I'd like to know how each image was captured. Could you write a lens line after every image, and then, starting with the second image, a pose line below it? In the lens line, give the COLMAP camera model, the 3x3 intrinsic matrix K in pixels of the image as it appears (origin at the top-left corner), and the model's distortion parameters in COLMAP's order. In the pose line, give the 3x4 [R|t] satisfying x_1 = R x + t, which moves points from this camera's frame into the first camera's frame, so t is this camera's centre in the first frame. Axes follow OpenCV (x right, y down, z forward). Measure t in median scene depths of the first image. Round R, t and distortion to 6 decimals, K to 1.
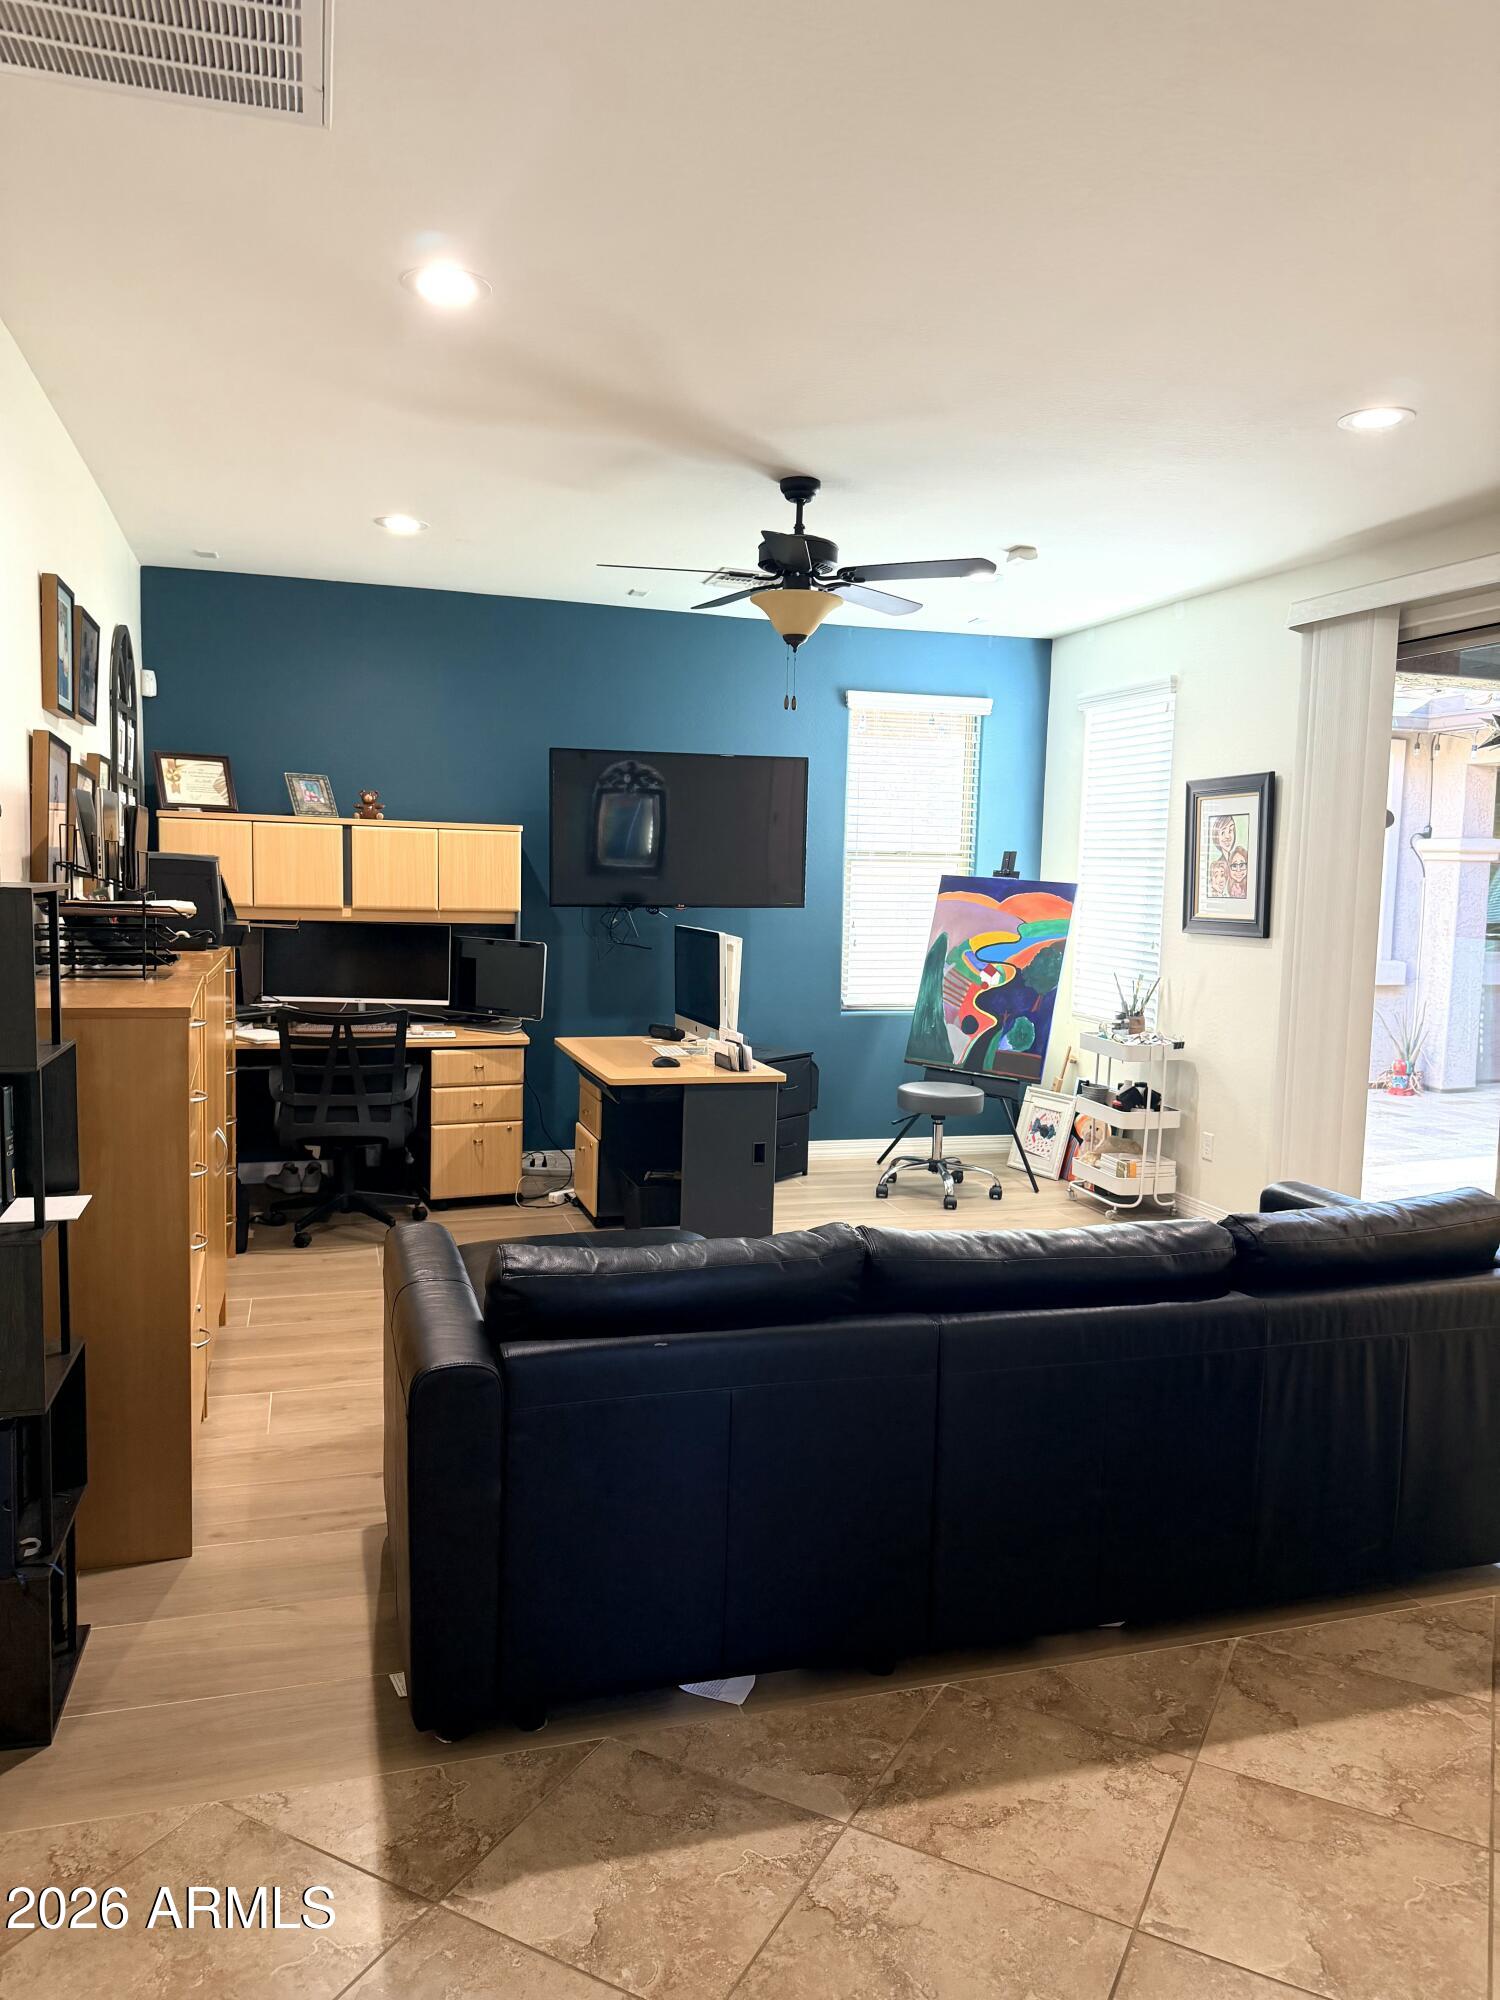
lens RADIAL K [[1407.1, 0, 750.0], [0, 1407.1, 1000.0], [0, 0, 1]] dist [0.080059, -0.100898]
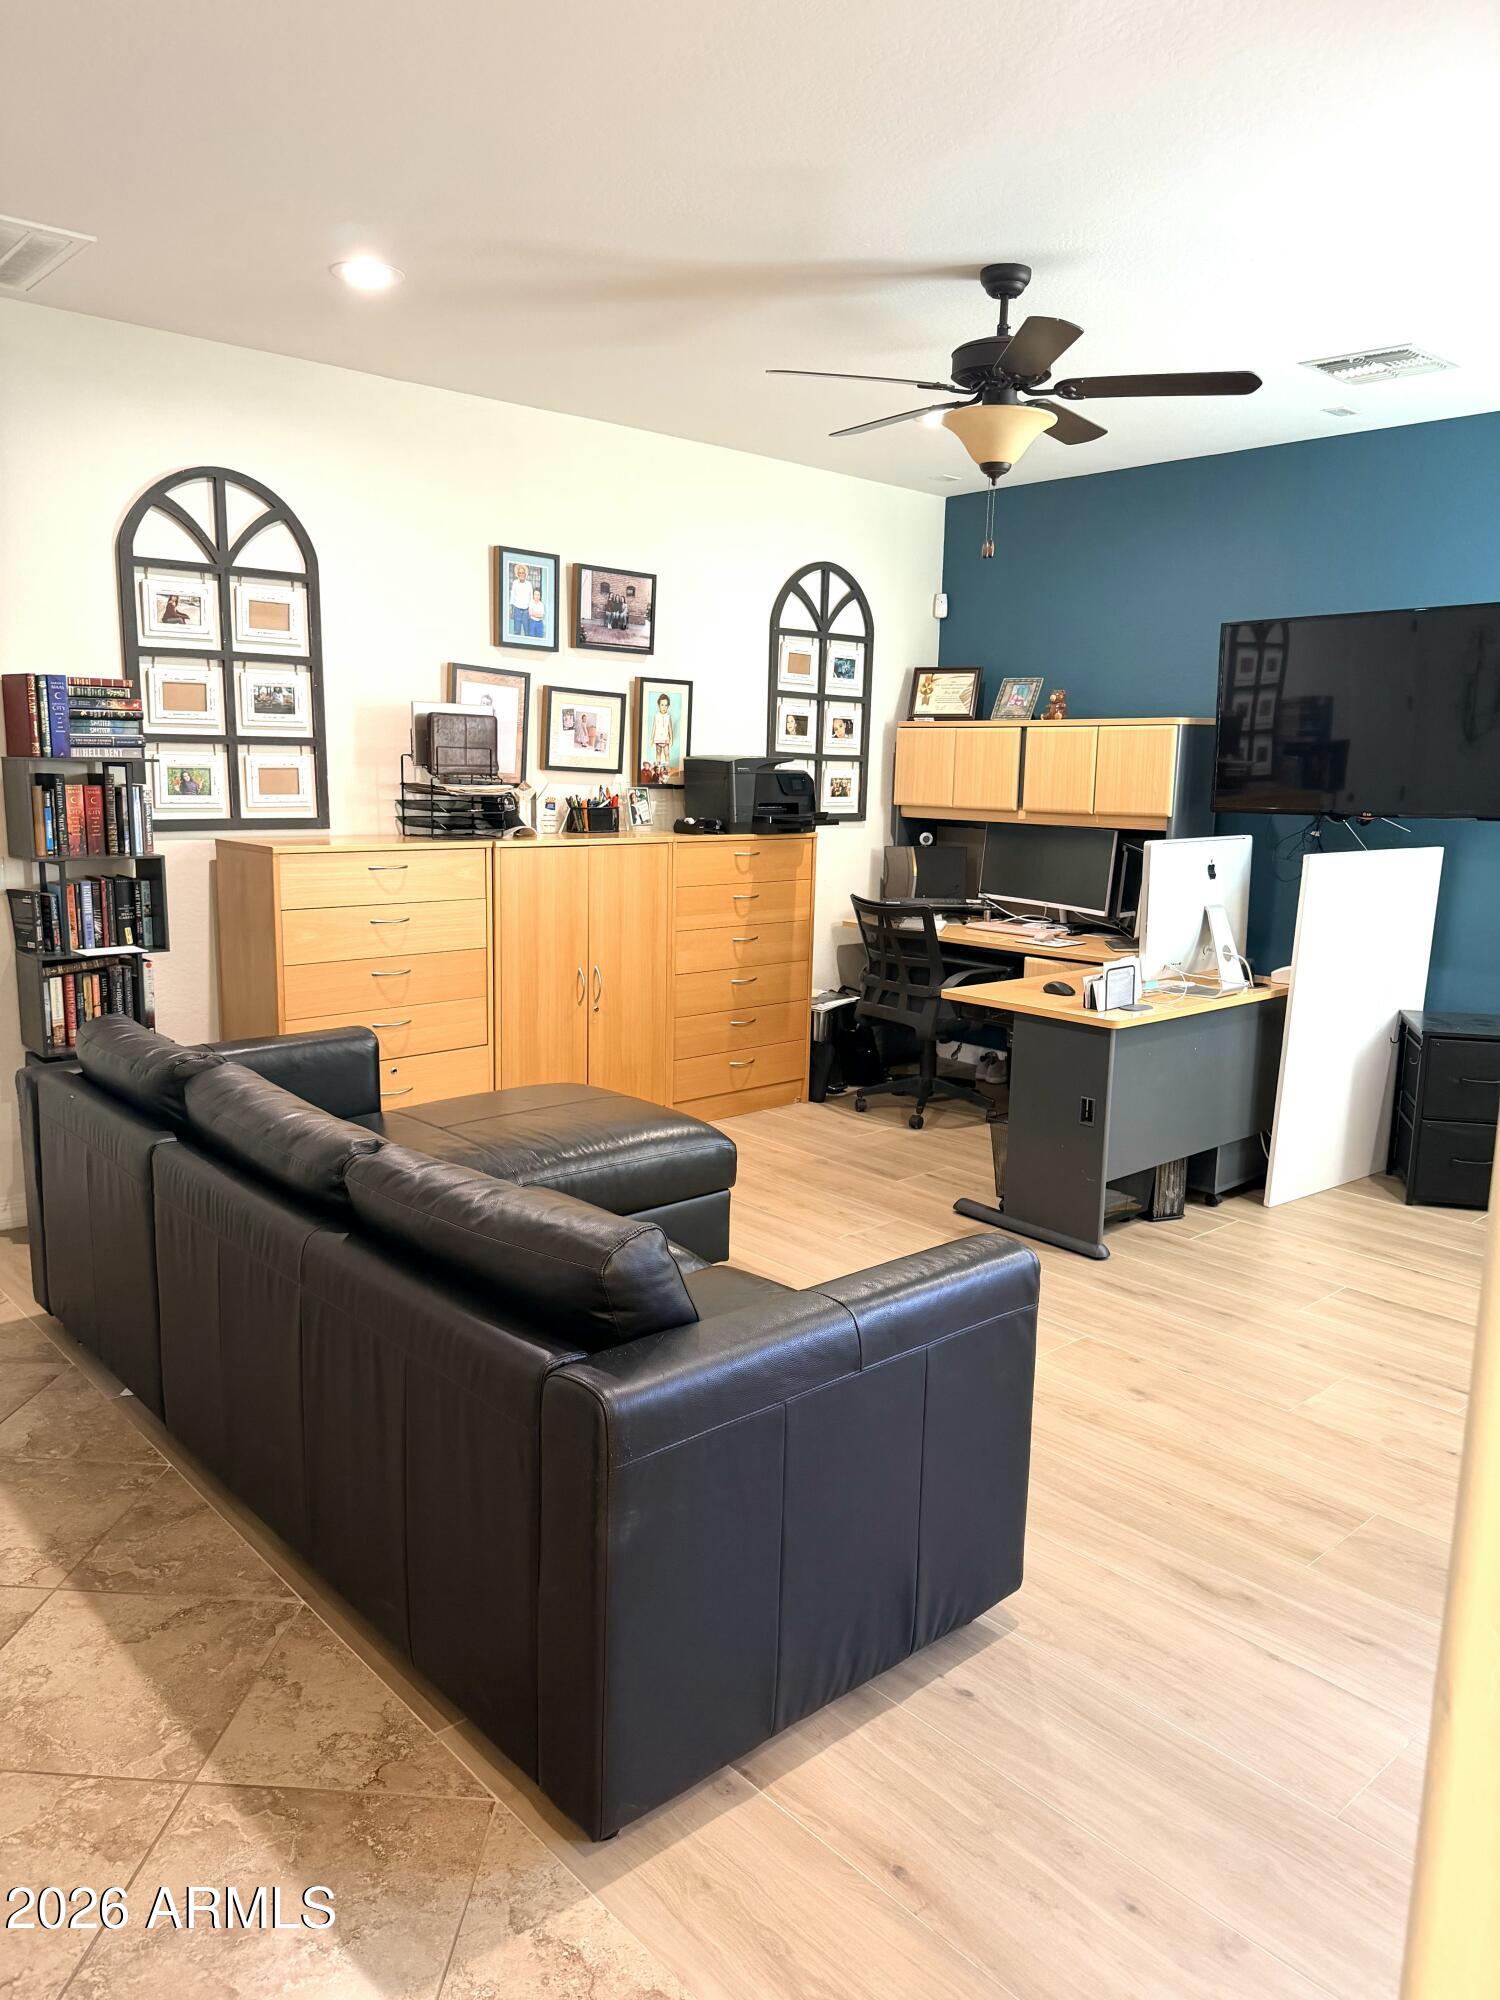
lens RADIAL K [[1407.1, 0, 750.0], [0, 1407.1, 1000.0], [0, 0, 1]] dist [0.080059, -0.100898]
pose [[0.409177, 0.135246, -0.902376, 0.633935], [-0.092164, 0.990022, 0.106591, -0.022781], [0.907789, 0.039552, 0.417559, 0.456276]]
